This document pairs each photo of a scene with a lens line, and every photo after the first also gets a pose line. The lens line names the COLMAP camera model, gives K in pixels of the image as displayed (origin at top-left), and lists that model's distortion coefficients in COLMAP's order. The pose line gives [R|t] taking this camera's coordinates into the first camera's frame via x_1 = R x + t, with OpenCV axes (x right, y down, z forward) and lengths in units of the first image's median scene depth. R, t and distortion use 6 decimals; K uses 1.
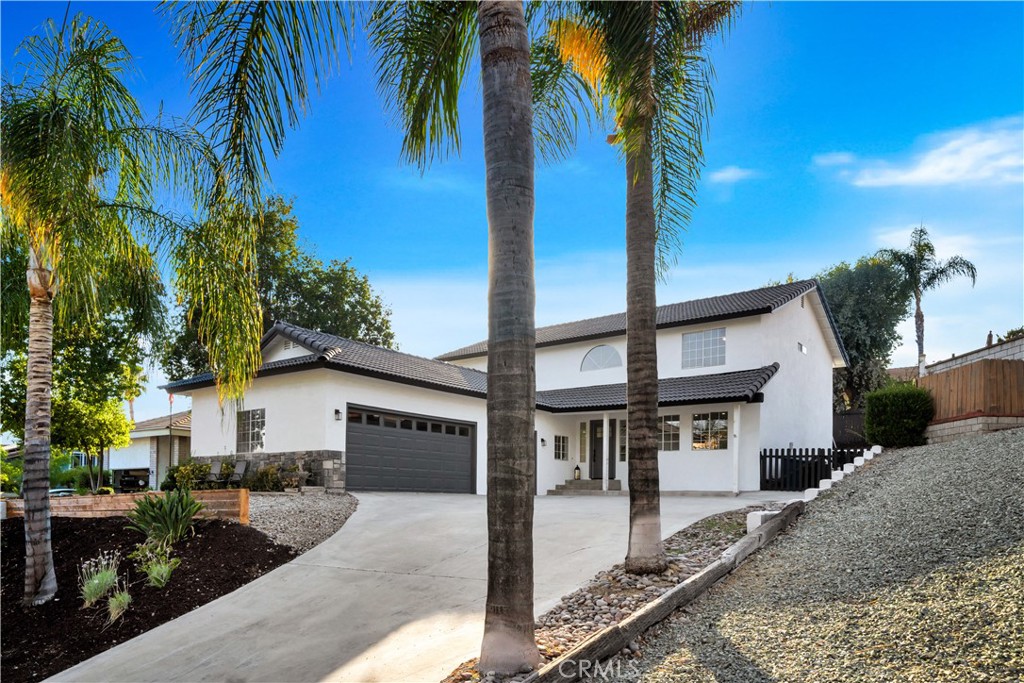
lens RADIAL K [[647.8, 0, 513.8], [0, 647.8, 340.7], [0, 0, 1]] dist [0.000400, 0.000598]
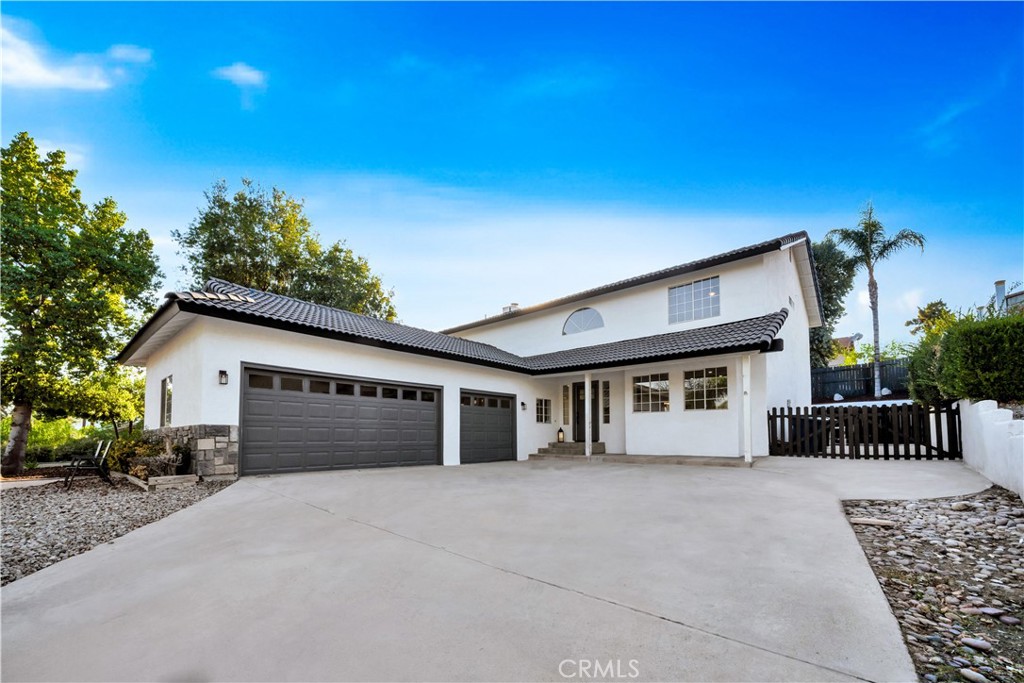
lens RADIAL K [[406.4, 0, 507.7], [0, 406.4, 363.2], [0, 0, 1]] dist [0.000079, 0.000043]
pose [[0.997740, -0.030283, -0.059983, 0.060865], [0.033337, 0.998163, 0.050598, 0.061278], [0.058340, -0.052484, 0.996916, 0.395678]]
